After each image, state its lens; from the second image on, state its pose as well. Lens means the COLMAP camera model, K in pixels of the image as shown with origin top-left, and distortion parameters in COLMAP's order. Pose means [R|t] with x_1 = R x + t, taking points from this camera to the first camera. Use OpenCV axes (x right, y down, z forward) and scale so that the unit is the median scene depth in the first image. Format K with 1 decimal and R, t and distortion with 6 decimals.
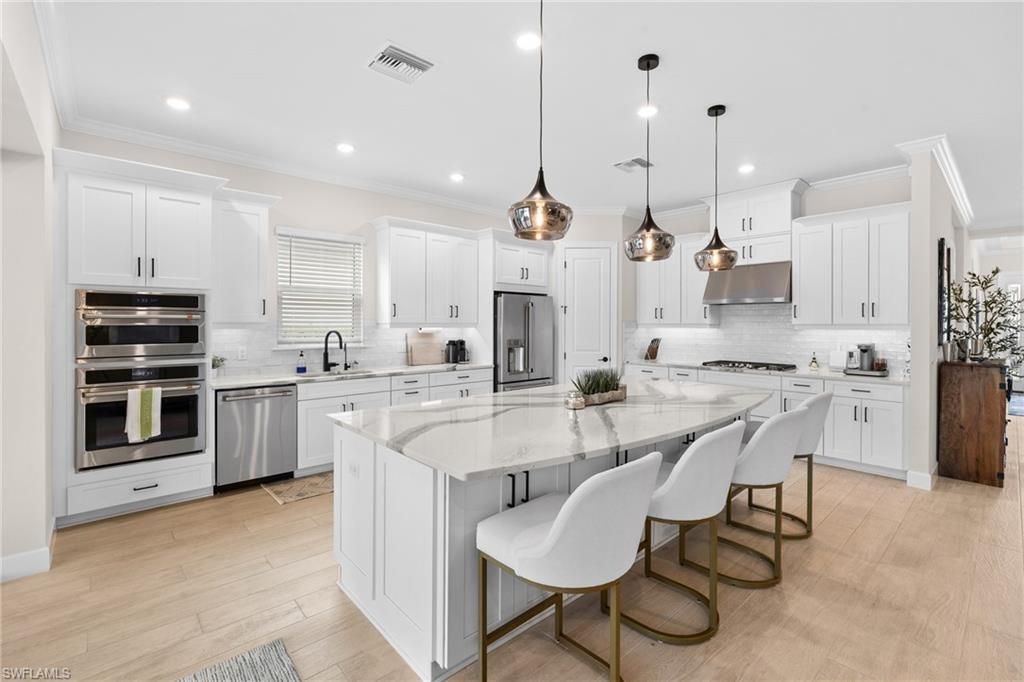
lens RADIAL K [[446.0, 0, 515.5], [0, 446.0, 332.8], [0, 0, 1]] dist [-0.014148, -0.000596]
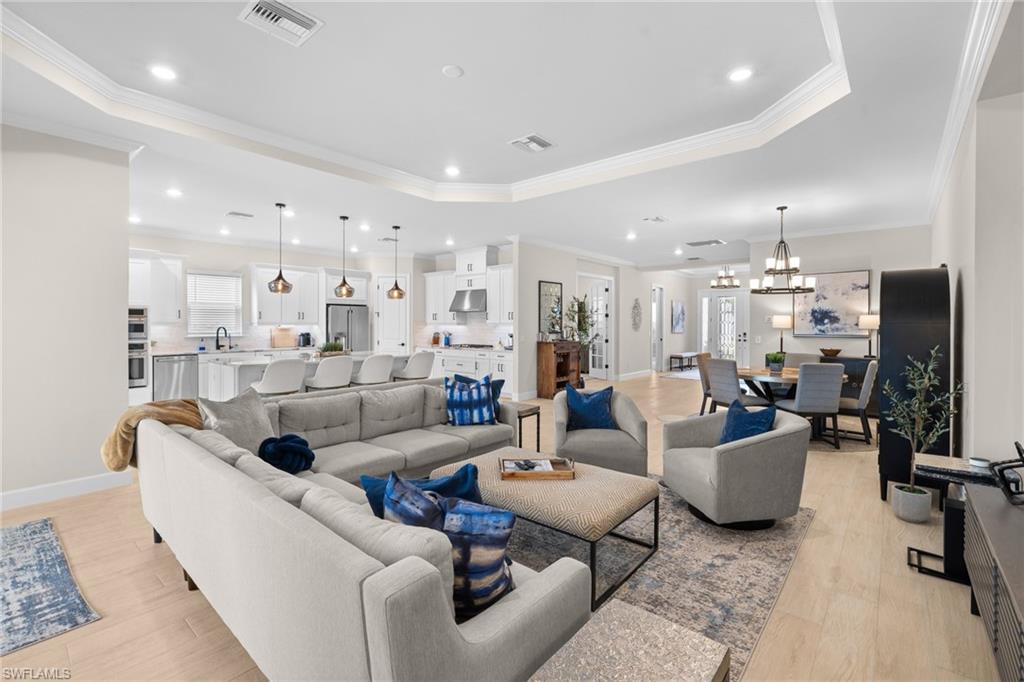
lens RADIAL K [[446.0, 0, 512.3], [0, 446.0, 332.0], [0, 0, 1]] dist [-0.014148, -0.000596]
pose [[0.992810, -0.003137, 0.119662, 0.524595], [0.003275, 0.999994, -0.000962, 0.020750], [-0.119659, 0.001347, 0.992814, -0.885899]]
